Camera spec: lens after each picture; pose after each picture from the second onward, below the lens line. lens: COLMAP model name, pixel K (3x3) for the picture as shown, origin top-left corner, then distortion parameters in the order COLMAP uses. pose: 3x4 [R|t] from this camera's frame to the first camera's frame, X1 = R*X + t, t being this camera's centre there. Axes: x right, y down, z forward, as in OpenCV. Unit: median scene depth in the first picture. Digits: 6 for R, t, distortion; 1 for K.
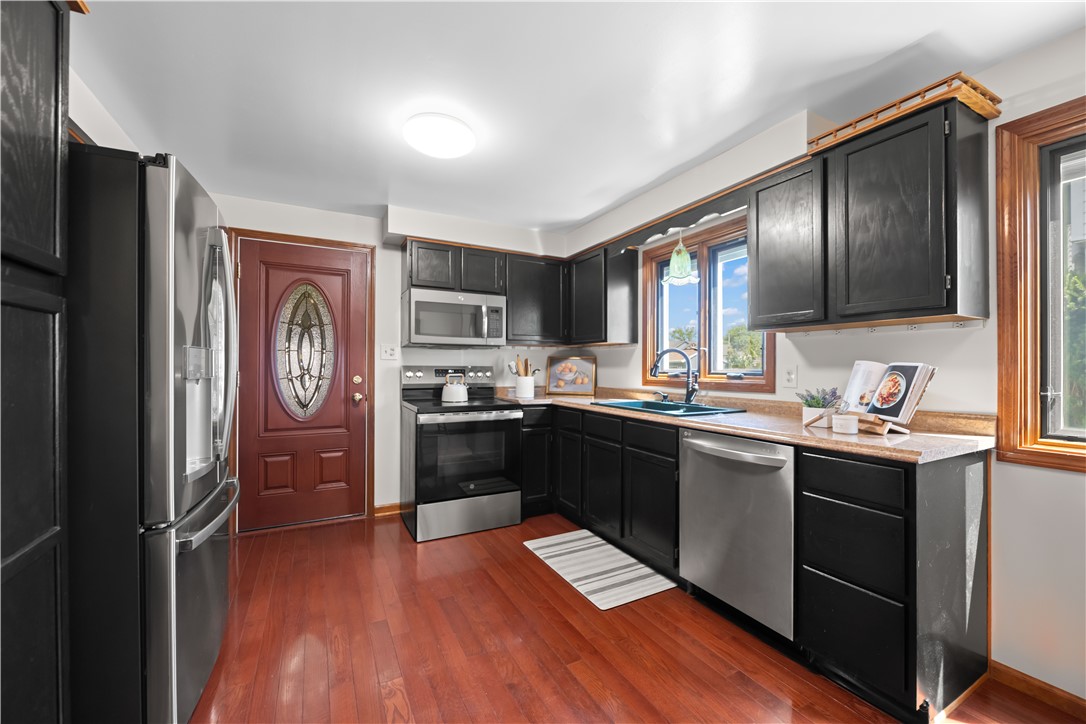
lens RADIAL K [[433.7, 0, 549.3], [0, 433.7, 365.5], [0, 0, 1]] dist [-0.005749, -0.000254]
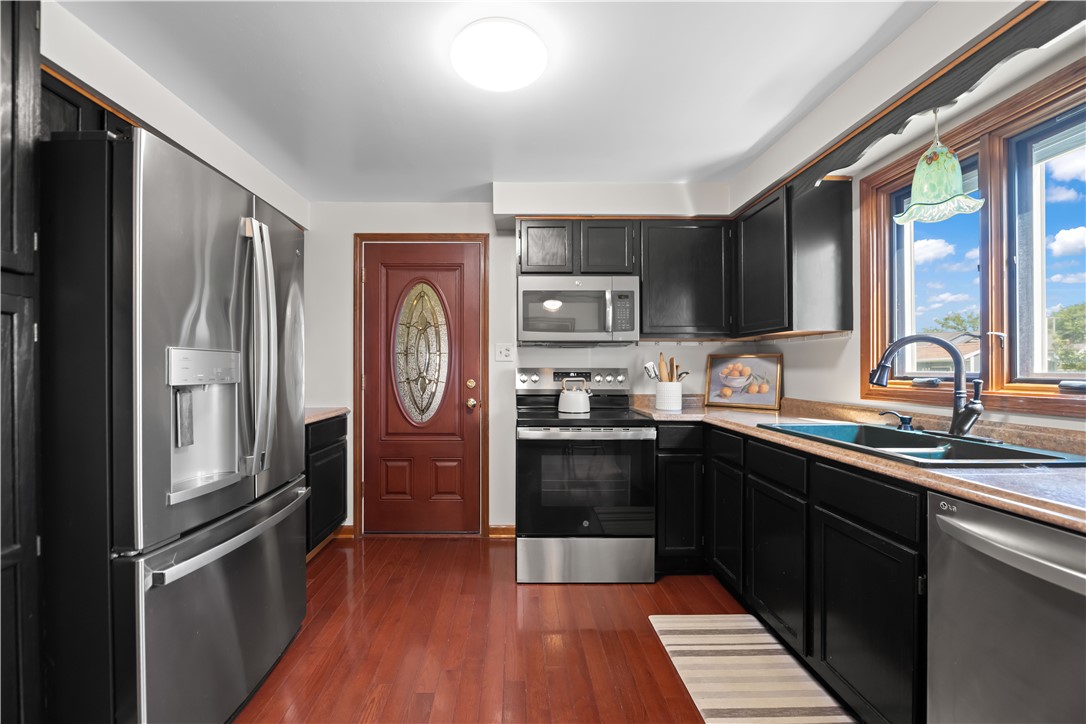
lens RADIAL K [[446.5, 0, 517.6], [0, 446.5, 367.1], [0, 0, 1]] dist [-0.007862, -0.000317]
pose [[0.882863, -0.005238, -0.469601, 0.100223], [0.005185, 0.999986, -0.001407, -0.000044], [0.469602, -0.001192, 0.882877, 0.266743]]
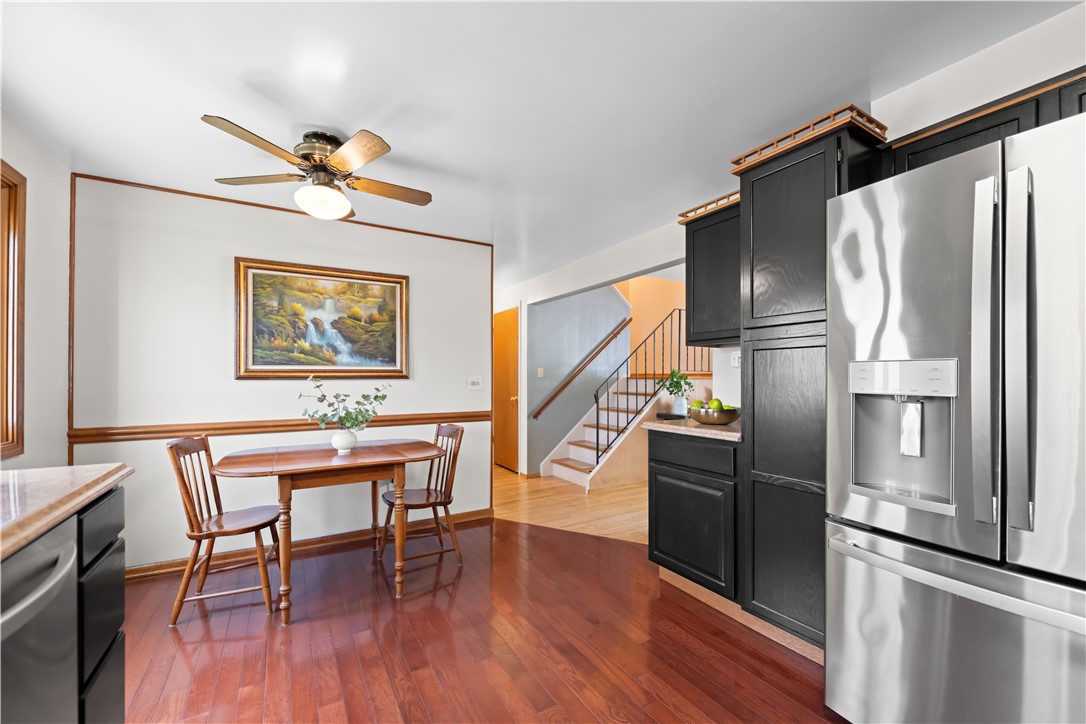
lens RADIAL K [[437.8, 0, 547.0], [0, 437.8, 371.0], [0, 0, 1]] dist [-0.002296, -0.000480]
pose [[-0.999249, -0.006421, -0.038205, -0.033848], [-0.005828, 0.999861, -0.015605, 0.000011], [0.038300, -0.015371, -0.999148, 1.001748]]
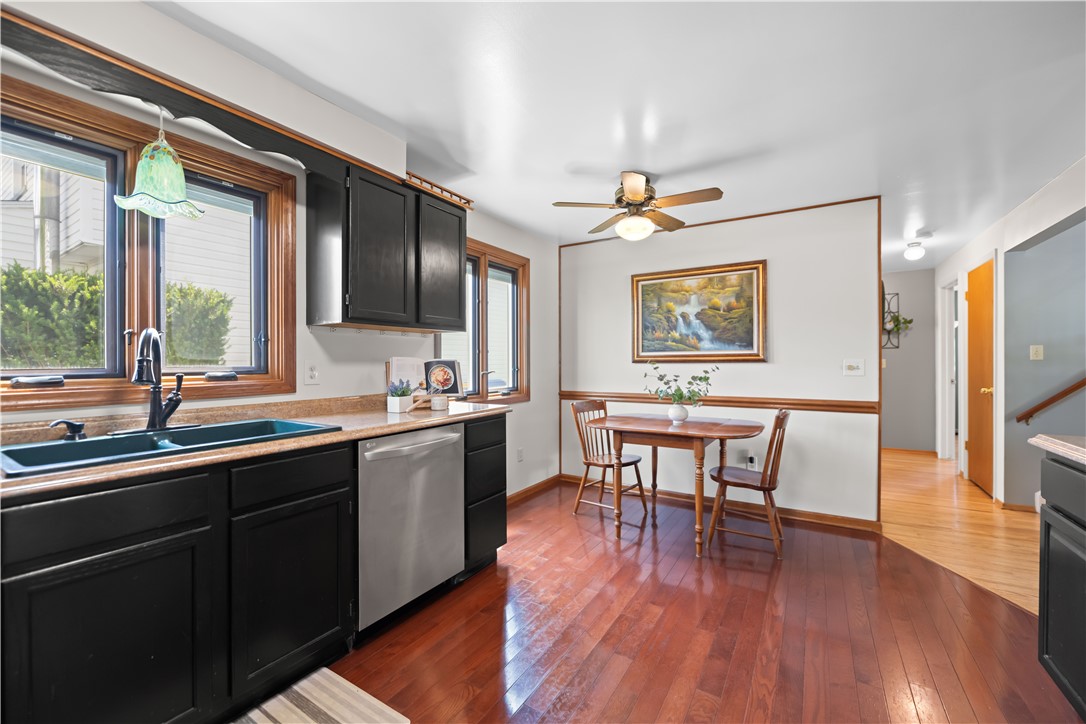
lens RADIAL K [[432.6, 0, 556.5], [0, 432.6, 359.6], [0, 0, 1]] dist [0.000289, -0.000103]
pose [[-0.509021, 0.000928, 0.860754, -0.441863], [-0.000213, 0.999999, -0.001205, -0.001247], [-0.860754, -0.000797, -0.509020, 0.882025]]
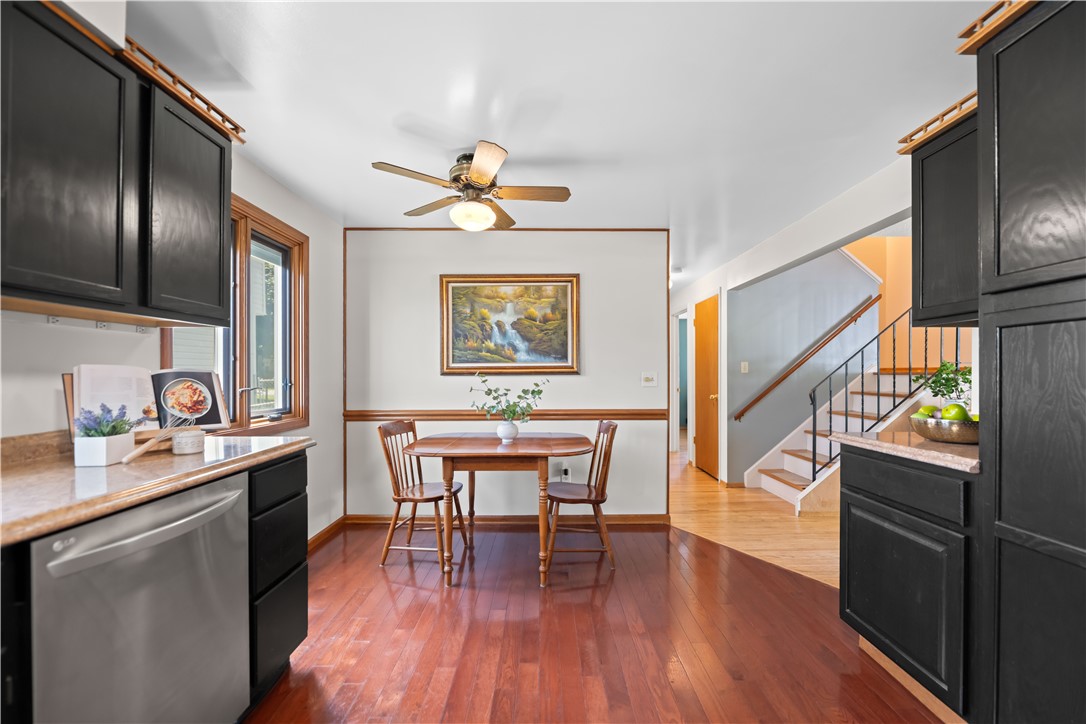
lens RADIAL K [[437.8, 0, 547.0], [0, 437.8, 371.0], [0, 0, 1]] dist [-0.002296, -0.000480]
pose [[-0.880082, -0.000890, 0.474821, -0.206839], [-0.003205, 0.999987, -0.004065, -0.000108], [-0.474811, -0.005099, -0.880073, 0.904462]]
